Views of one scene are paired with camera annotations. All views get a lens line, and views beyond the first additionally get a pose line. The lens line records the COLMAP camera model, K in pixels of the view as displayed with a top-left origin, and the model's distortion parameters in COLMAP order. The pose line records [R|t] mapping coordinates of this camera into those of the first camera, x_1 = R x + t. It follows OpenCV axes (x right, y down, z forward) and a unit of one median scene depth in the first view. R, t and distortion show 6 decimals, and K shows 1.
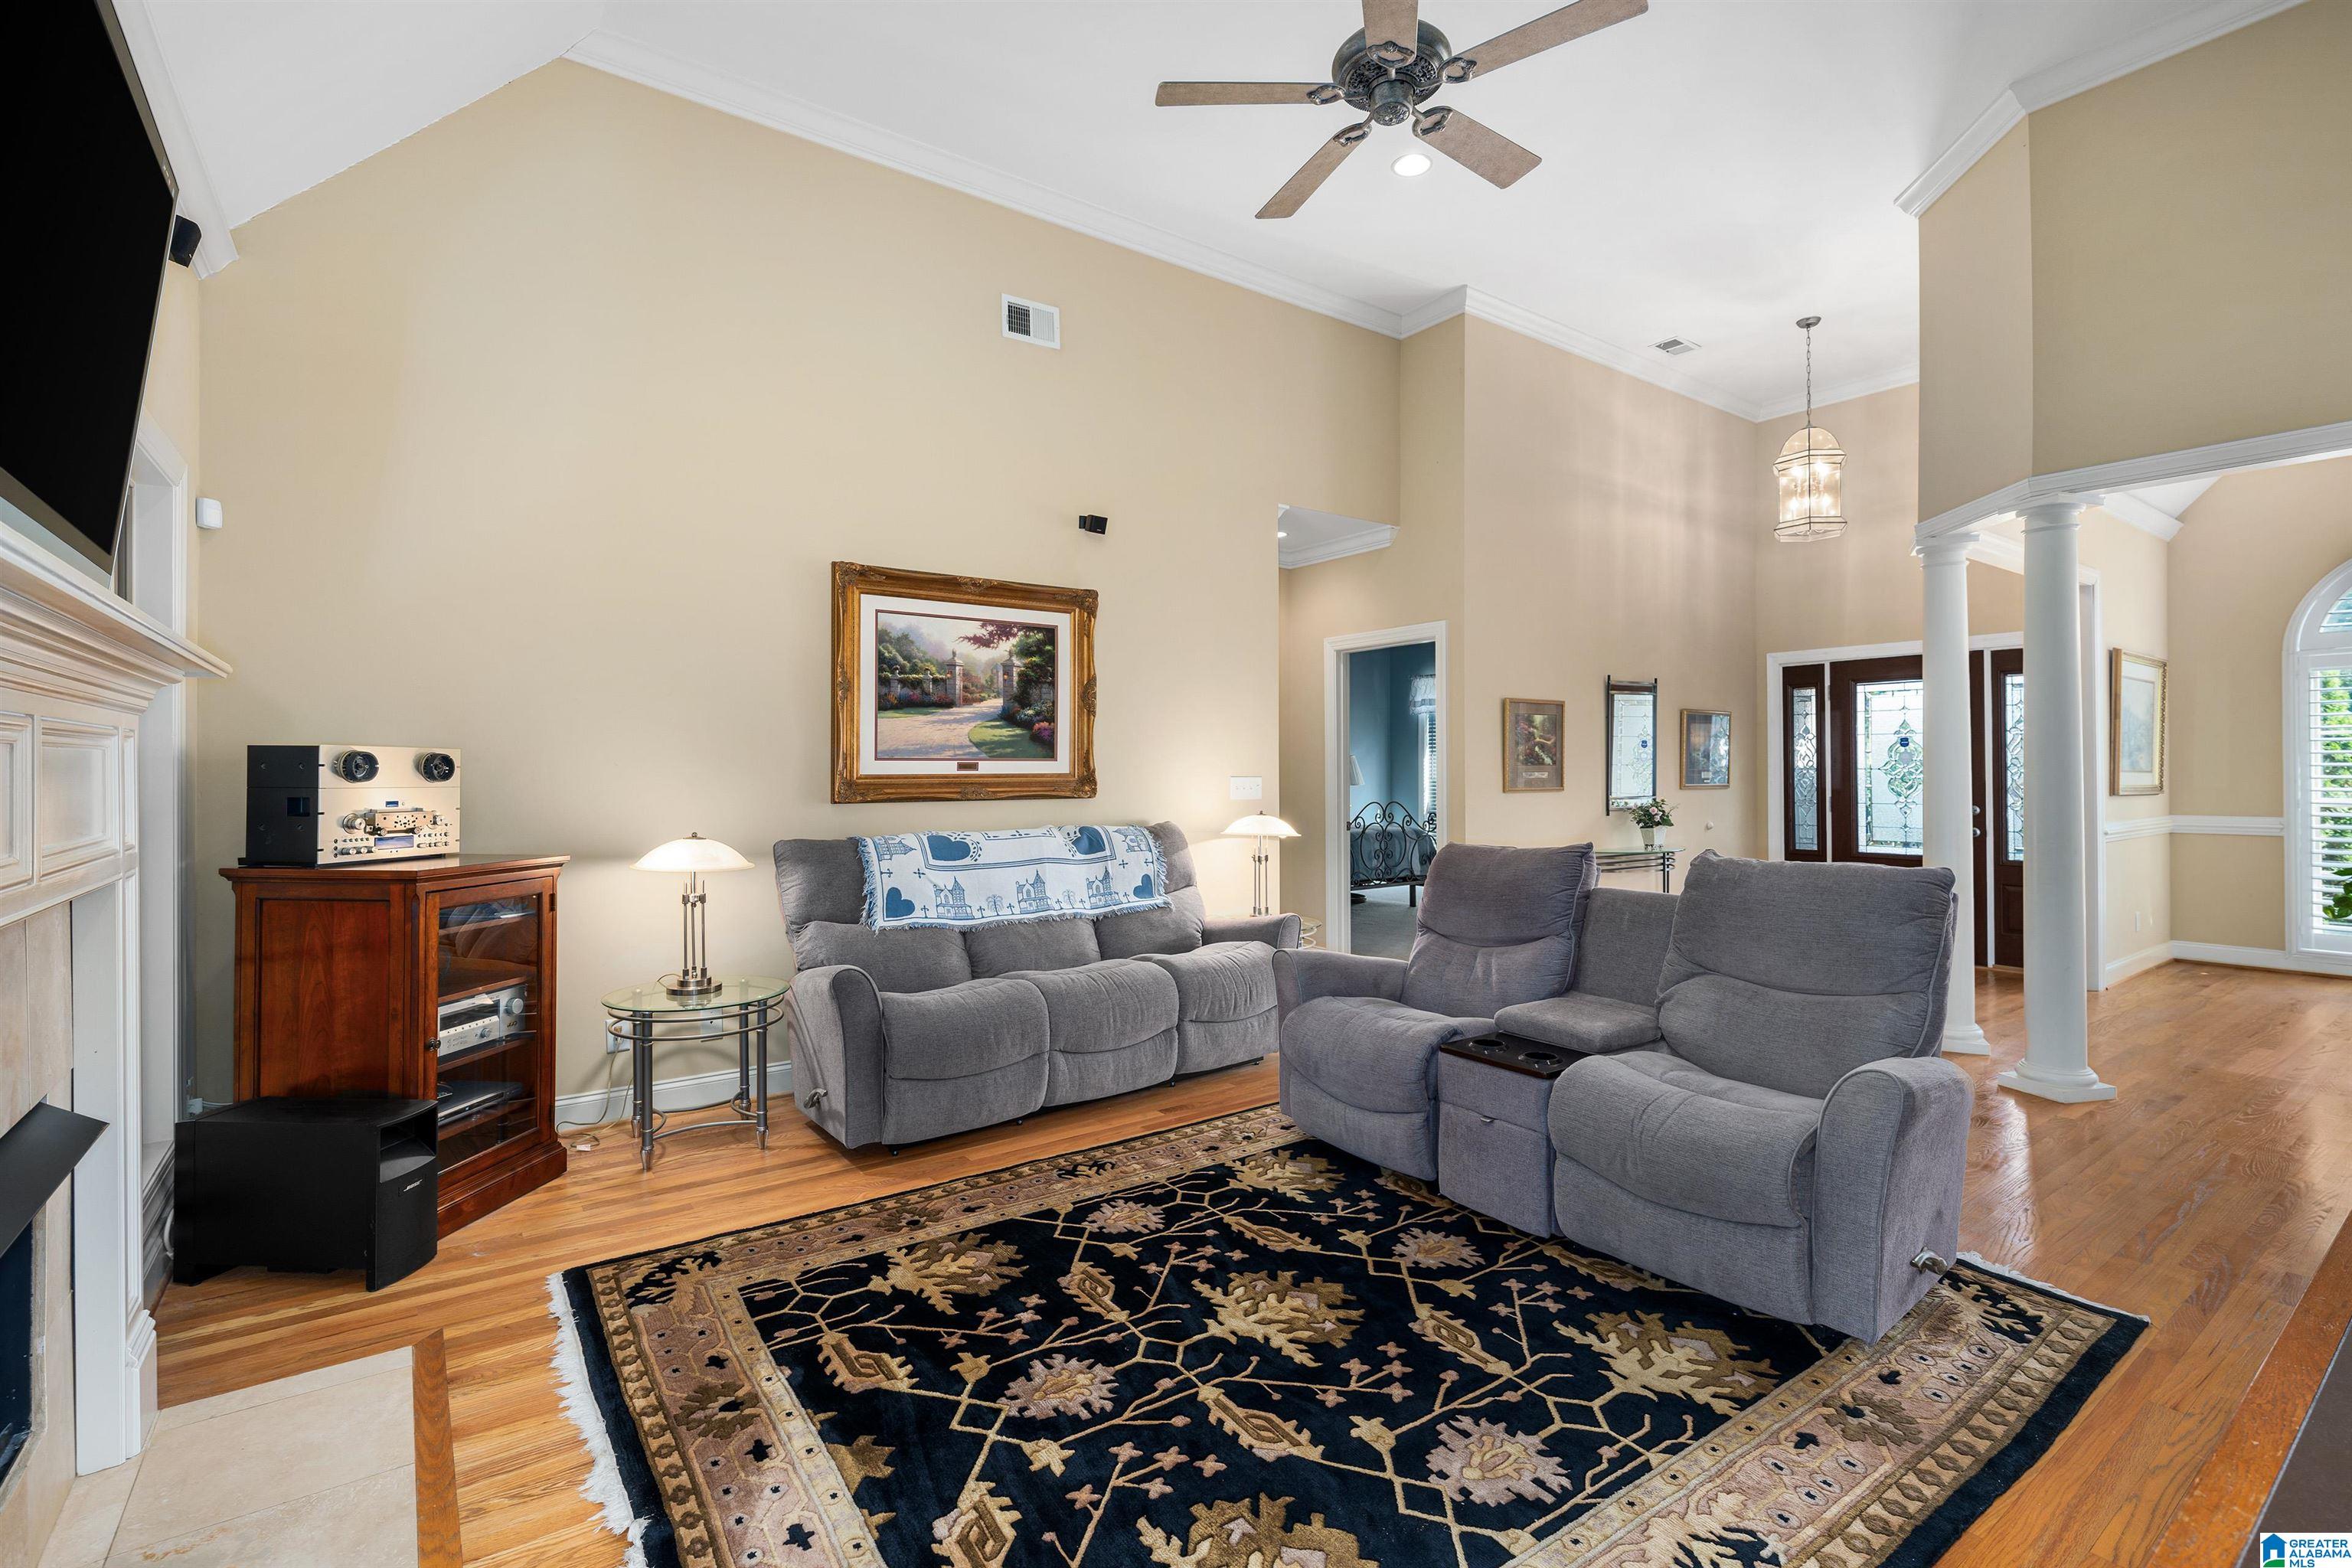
lens RADIAL K [[1063.4, 0, 1190.8], [0, 1063.4, 762.8], [0, 0, 1]] dist [-0.000130, 0.000034]
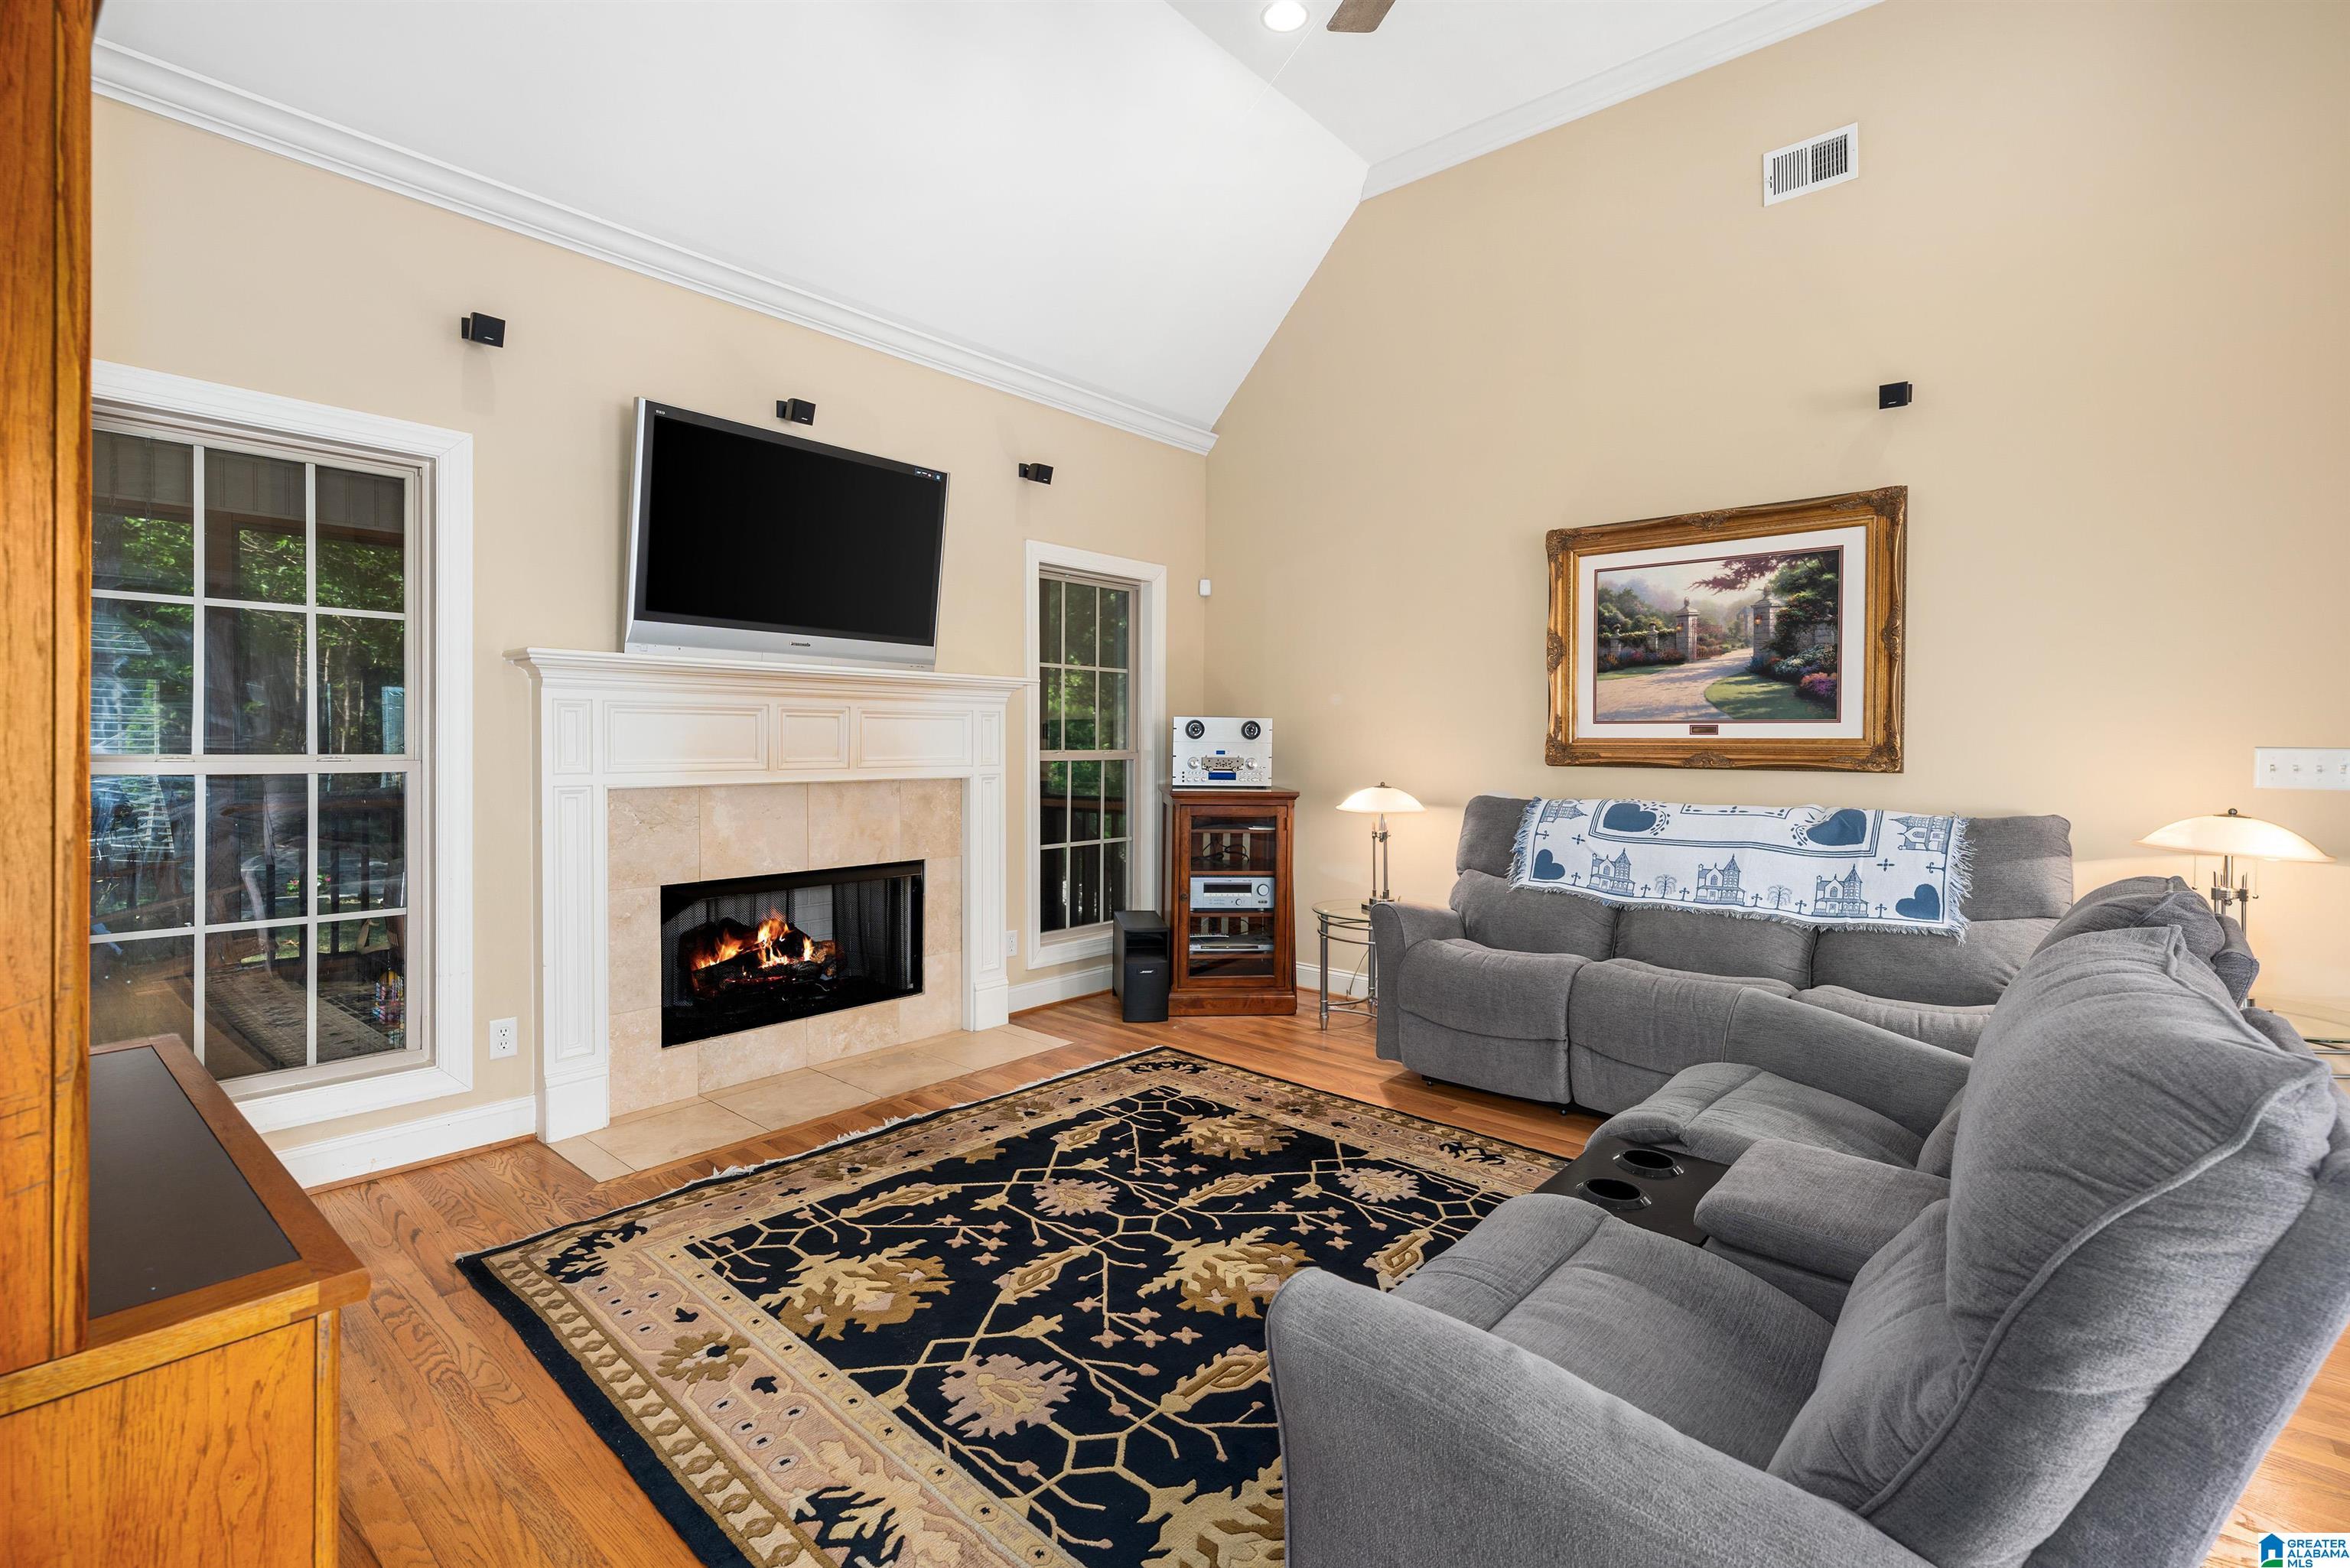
lens RADIAL K [[1062.4, 0, 1189.8], [0, 1062.4, 762.8], [0, 0, 1]] dist [-0.000130, 0.000034]
pose [[0.222639, 0.026284, -0.974547, 0.769351], [-0.000626, 0.999640, 0.026818, 0.010359], [0.974901, -0.005360, 0.222575, 0.554975]]
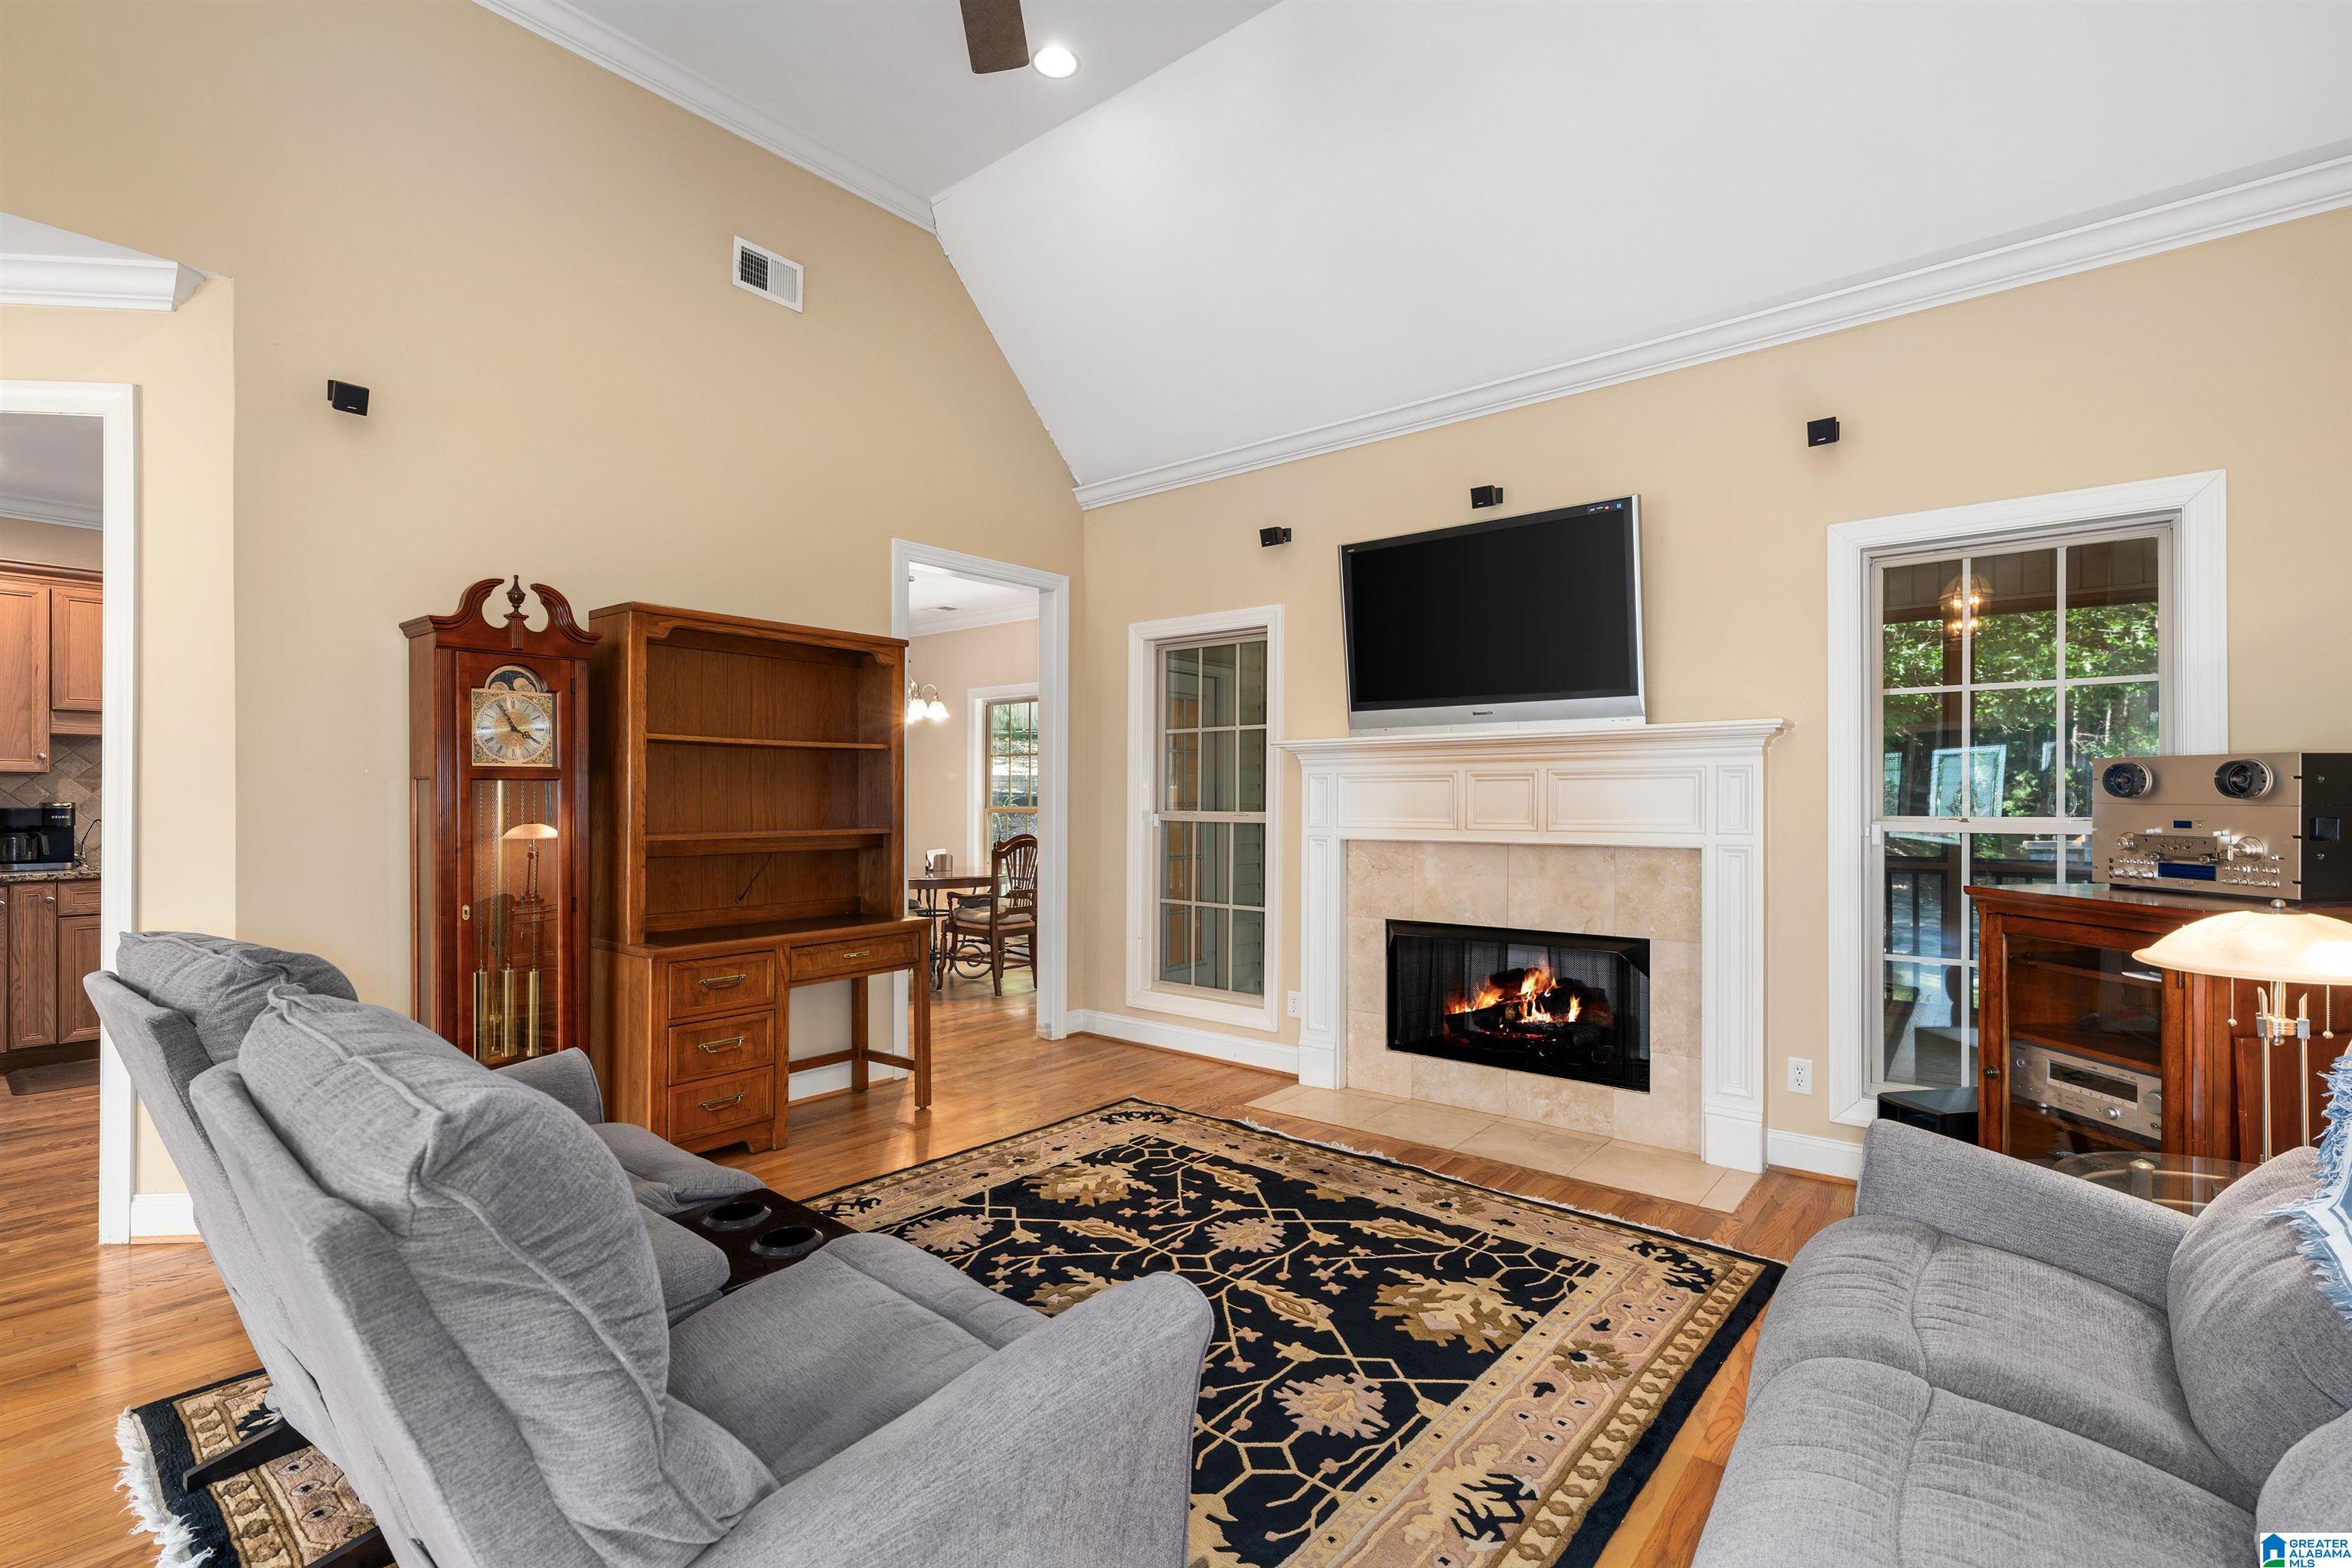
lens RADIAL K [[1077.0, 0, 1170.2], [0, 1077.0, 805.1], [0, 0, 1]] dist [0.000413, -0.000047]
pose [[-0.973376, 0.004065, -0.229179, 0.192906], [0.004608, 0.999988, -0.001834, 0.020396], [0.229169, -0.002841, -0.973382, 1.528342]]
